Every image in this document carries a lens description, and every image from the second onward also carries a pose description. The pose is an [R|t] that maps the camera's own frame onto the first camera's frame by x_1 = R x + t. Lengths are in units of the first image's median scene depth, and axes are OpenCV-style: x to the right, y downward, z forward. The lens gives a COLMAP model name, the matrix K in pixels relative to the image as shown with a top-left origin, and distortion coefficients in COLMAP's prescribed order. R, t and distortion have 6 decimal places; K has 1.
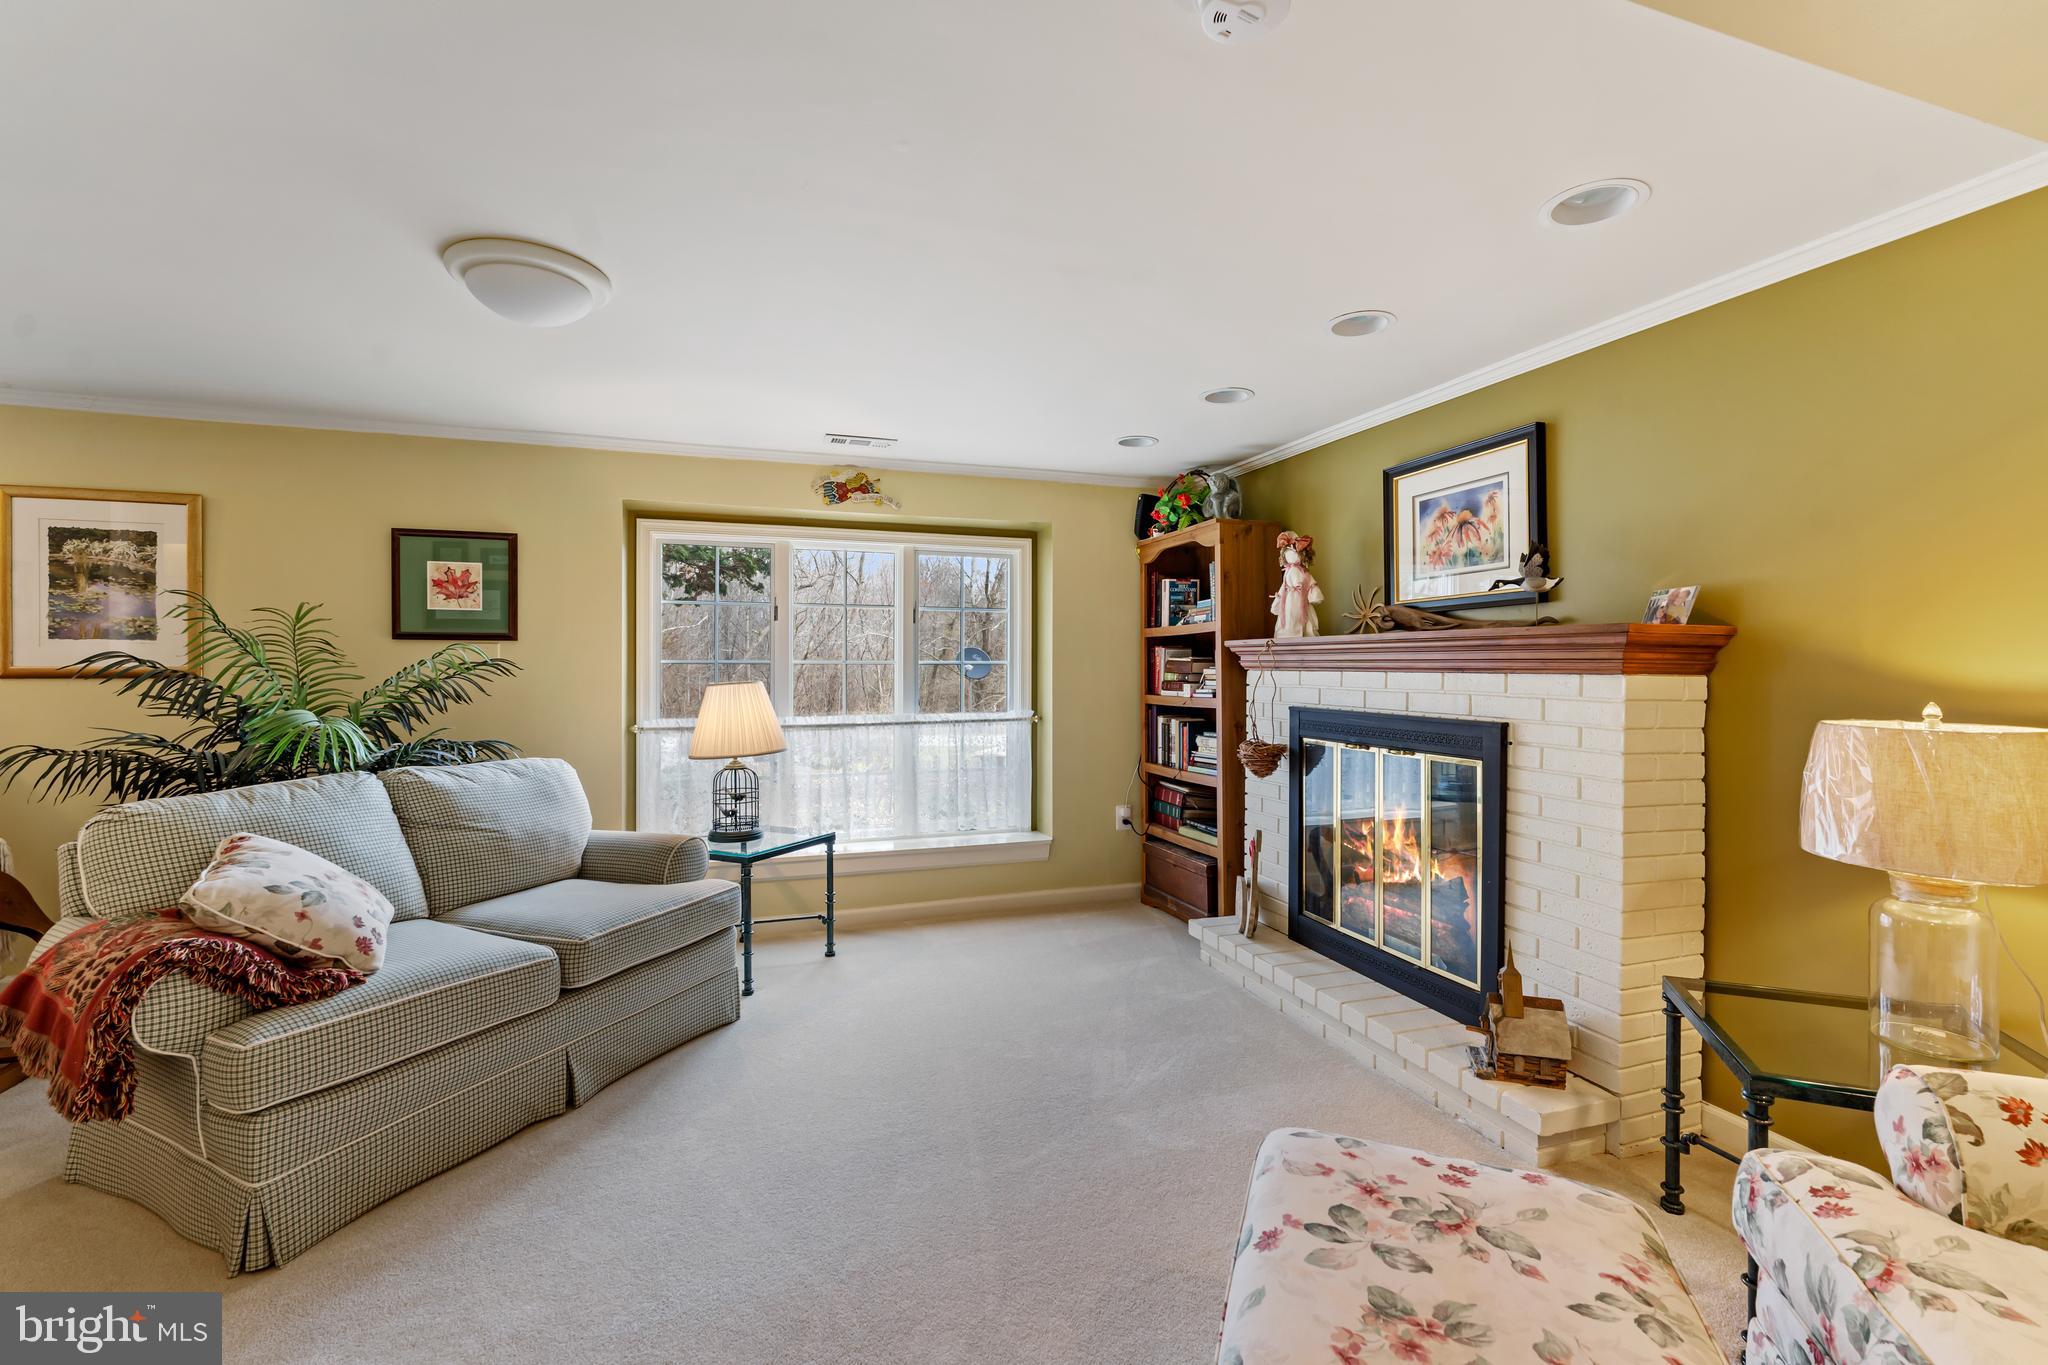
lens RADIAL K [[864.7, 0, 1018.8], [0, 864.7, 682.7], [0, 0, 1]] dist [-0.002794, -0.000742]
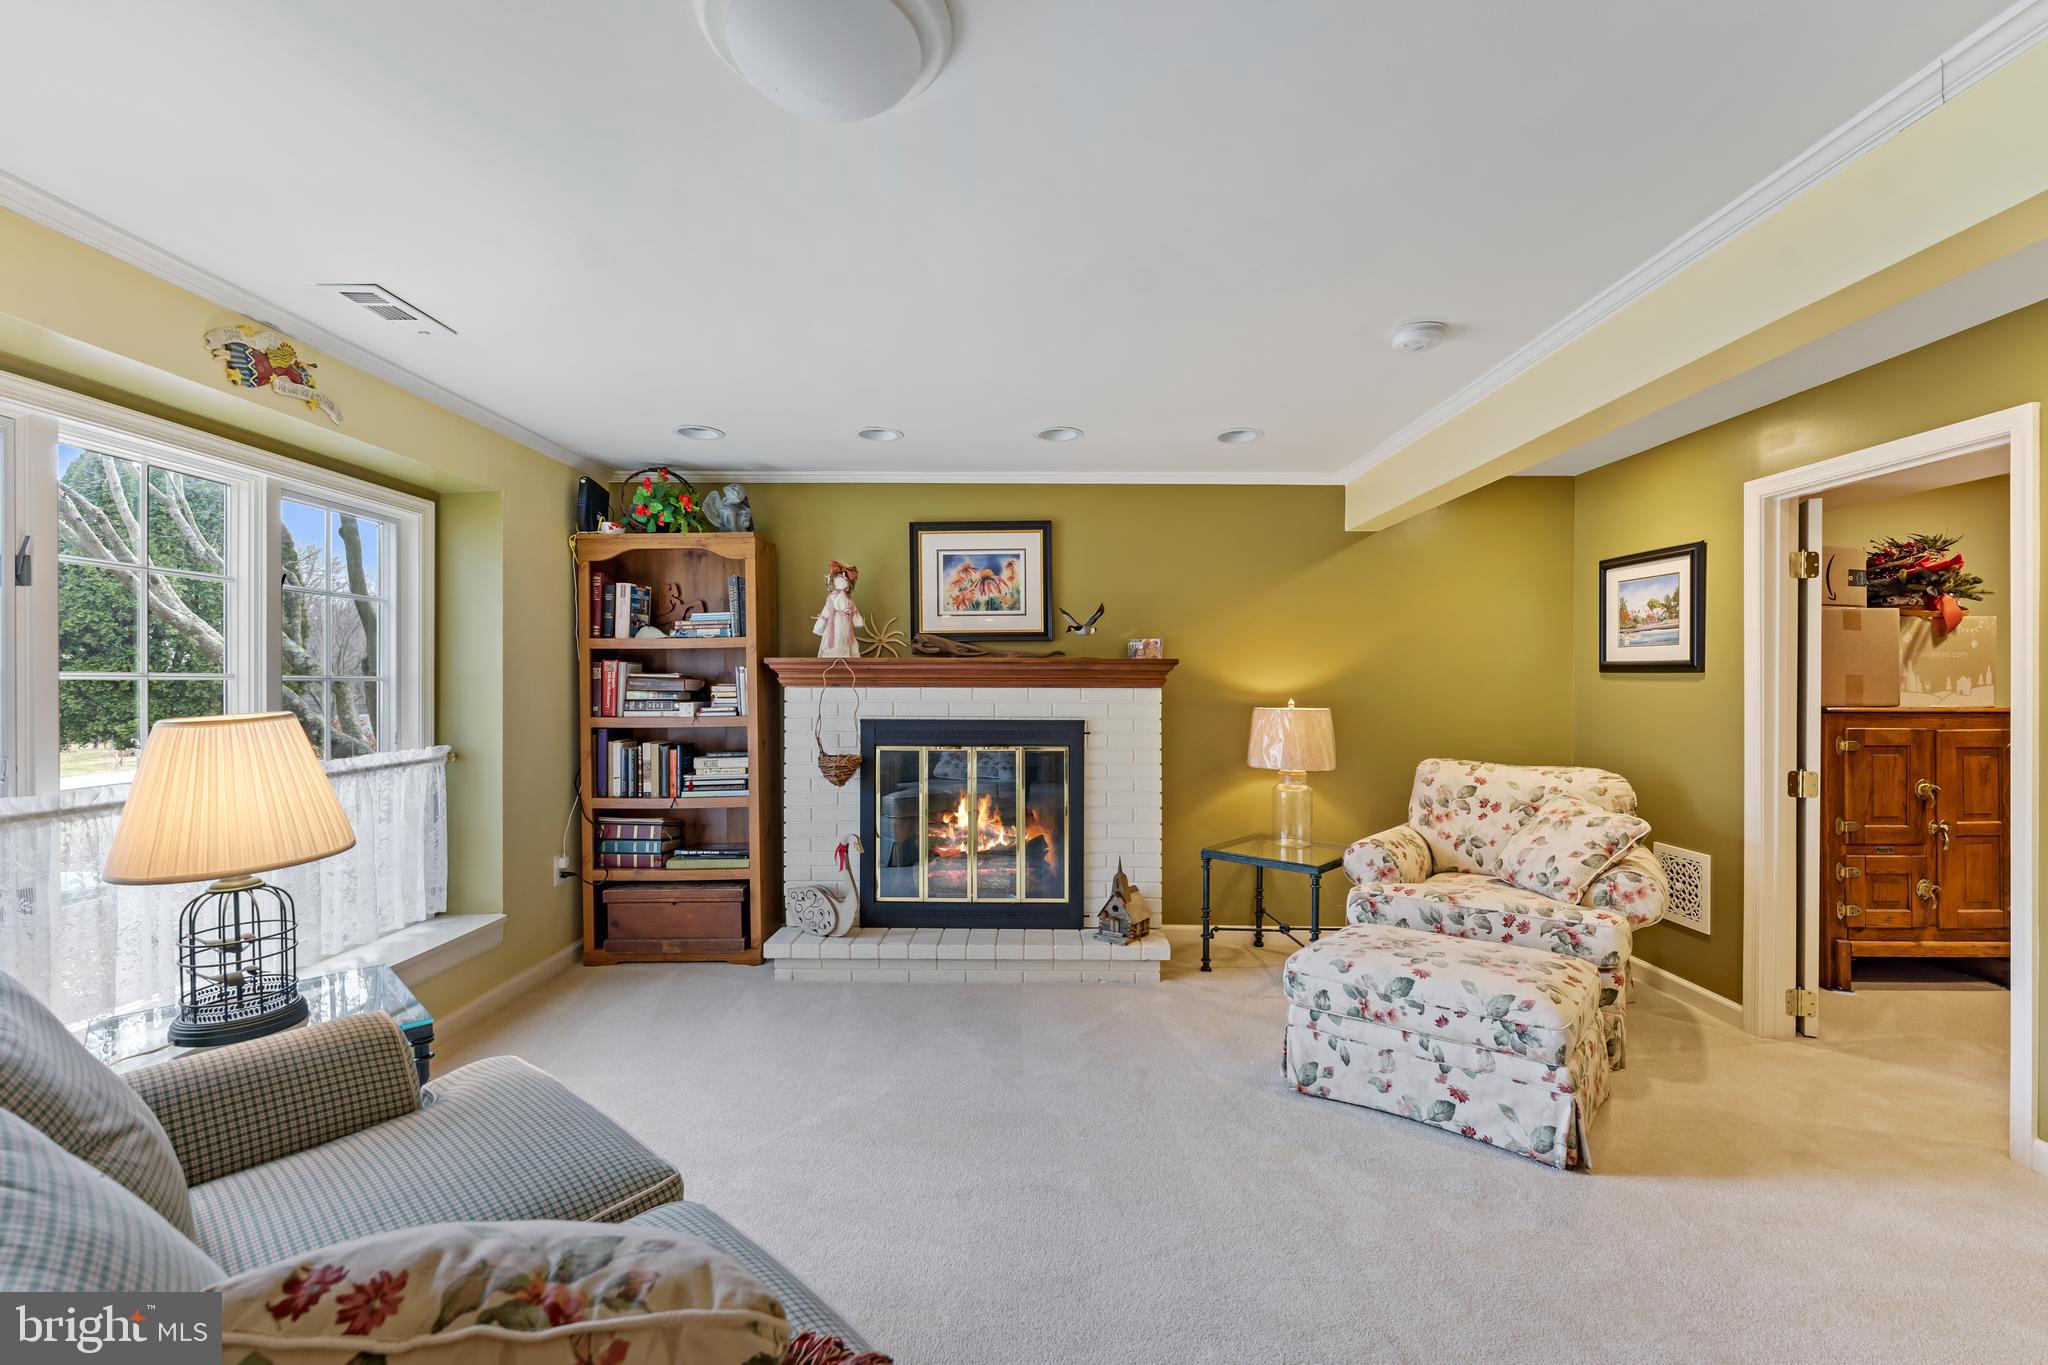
lens RADIAL K [[884.4, 0, 1021.5], [0, 884.4, 702.0], [0, 0, 1]] dist [0.001604, 0.000339]
pose [[0.333051, -0.022717, 0.942635, -0.661398], [0.017532, 0.999686, 0.017898, -0.011209], [-0.942746, 0.010566, 0.333345, 0.405821]]
